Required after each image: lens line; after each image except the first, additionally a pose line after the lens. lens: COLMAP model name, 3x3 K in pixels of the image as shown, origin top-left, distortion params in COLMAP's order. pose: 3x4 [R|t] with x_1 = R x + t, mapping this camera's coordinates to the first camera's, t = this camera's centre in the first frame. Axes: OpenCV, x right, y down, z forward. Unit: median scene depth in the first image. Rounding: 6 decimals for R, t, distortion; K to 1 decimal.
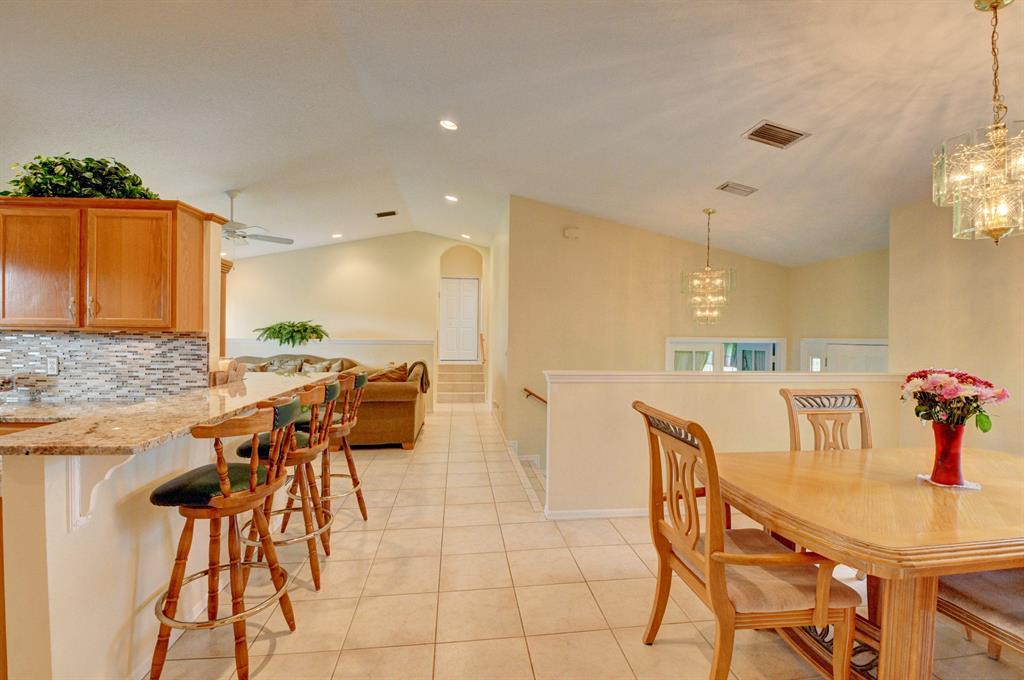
lens RADIAL K [[451.9, 0, 505.3], [0, 451.9, 337.2], [0, 0, 1]] dist [0.004738, -0.015540]
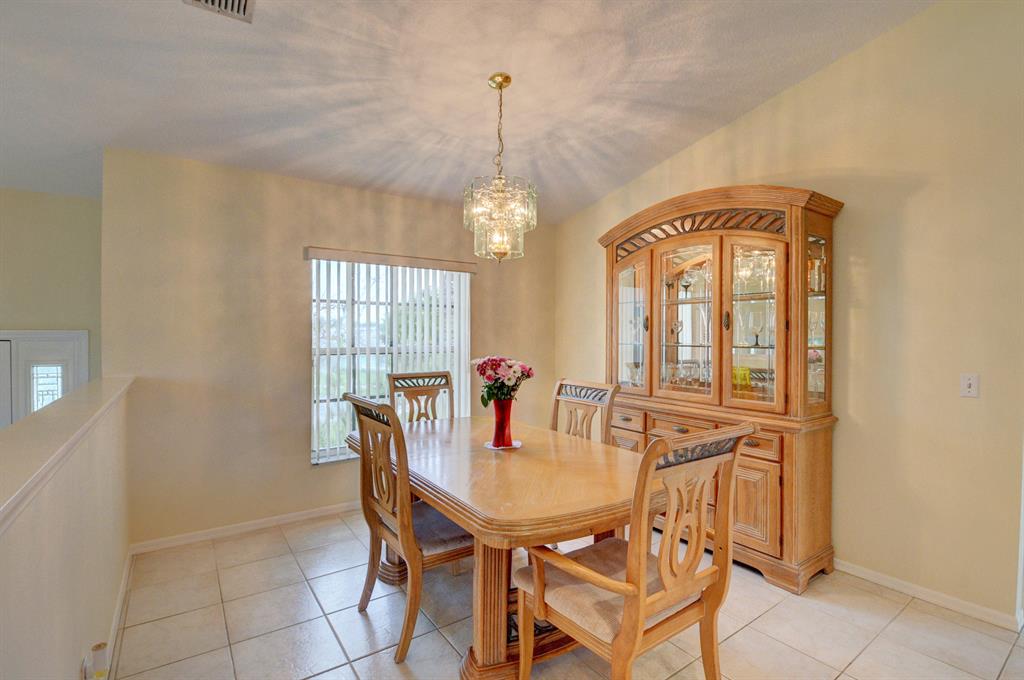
lens RADIAL K [[471.2, 0, 513.4], [0, 471.2, 337.7], [0, 0, 1]] dist [-0.007933, -0.002239]
pose [[-0.477252, -0.024122, 0.878436, -0.112432], [-0.005048, 0.999682, 0.024708, -0.008540], [-0.878752, 0.007357, -0.477222, 0.974884]]
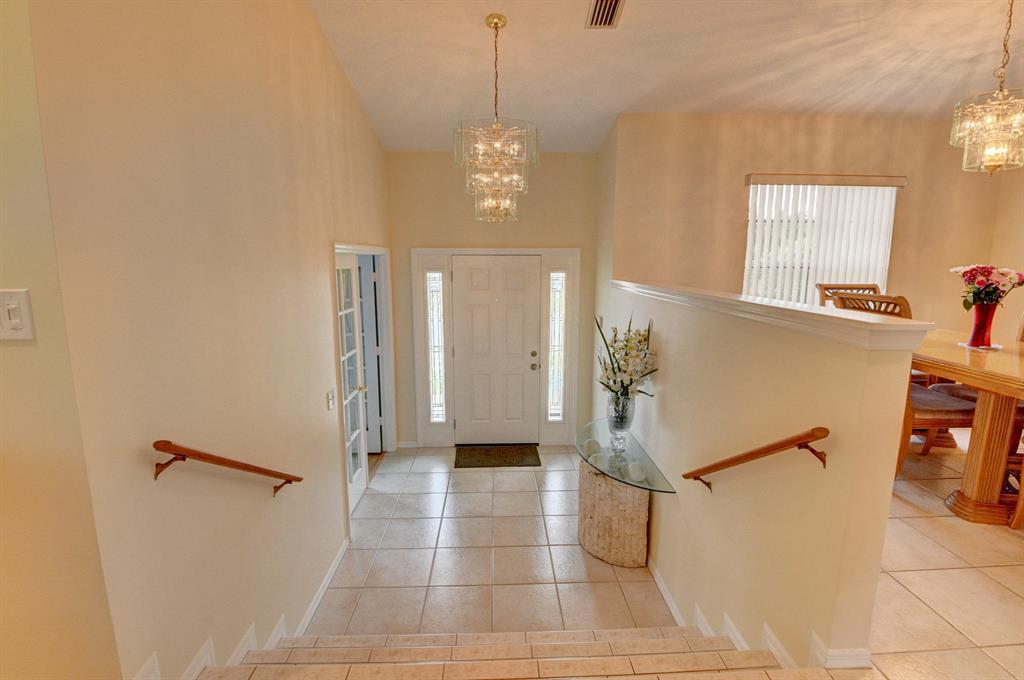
lens RADIAL K [[480.3, 0, 511.8], [0, 480.3, 336.8], [0, 0, 1]] dist [-0.007138, -0.009583]
pose [[0.078046, -0.173454, 0.981745, -0.345775], [0.003610, 0.984791, 0.173705, 0.019867], [-0.996943, -0.010013, 0.077486, 1.423094]]
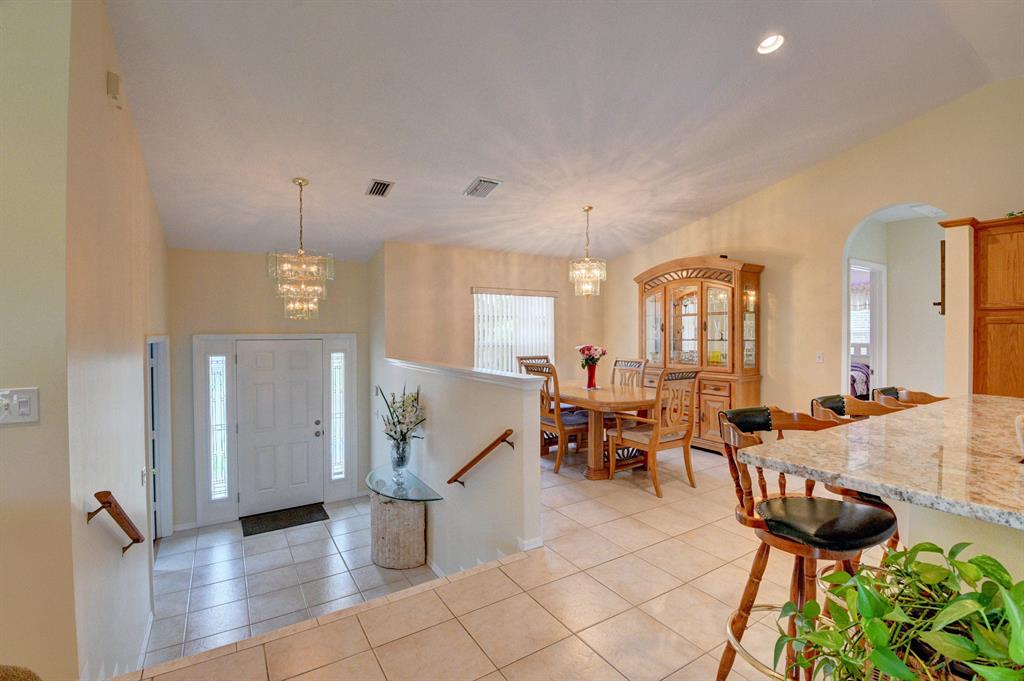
lens RADIAL K [[451.9, 0, 512.8], [0, 451.9, 338.9], [0, 0, 1]] dist [0.004738, -0.015540]
pose [[-0.433231, -0.024615, 0.900947, -0.723173], [0.002882, 0.999584, 0.028696, -0.025278], [-0.901278, 0.015028, -0.432980, 1.553989]]
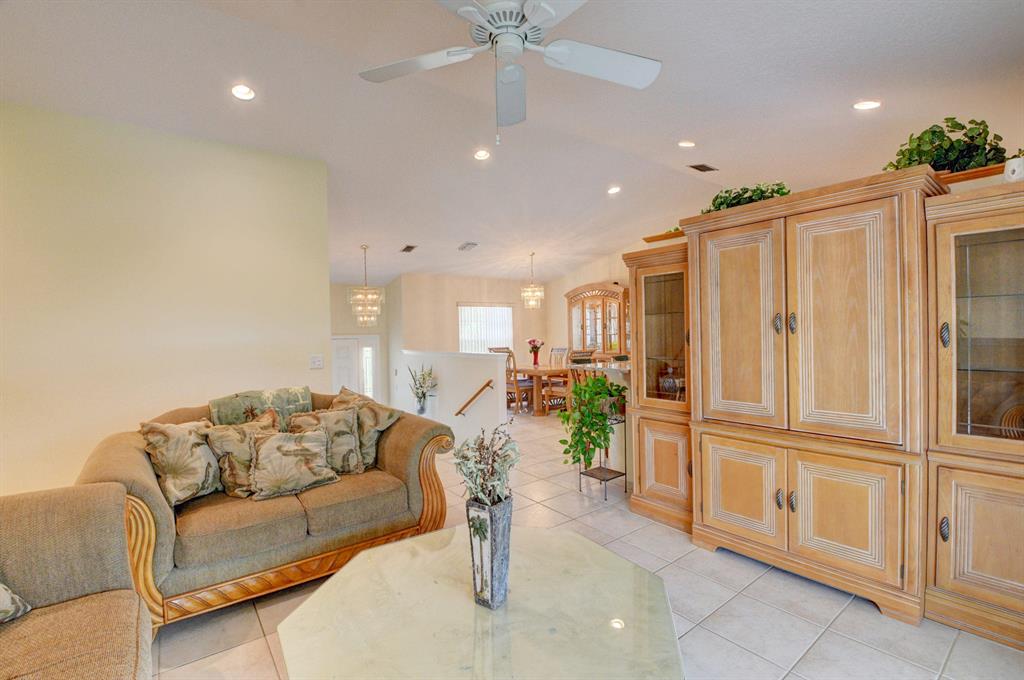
lens RADIAL K [[451.9, 0, 510.7], [0, 451.9, 334.5], [0, 0, 1]] dist [0.004738, -0.015540]
pose [[-0.508320, -0.010971, 0.861098, -1.575427], [0.018288, 0.999556, 0.023530, -0.045205], [-0.860974, 0.027708, -0.507893, 2.056738]]
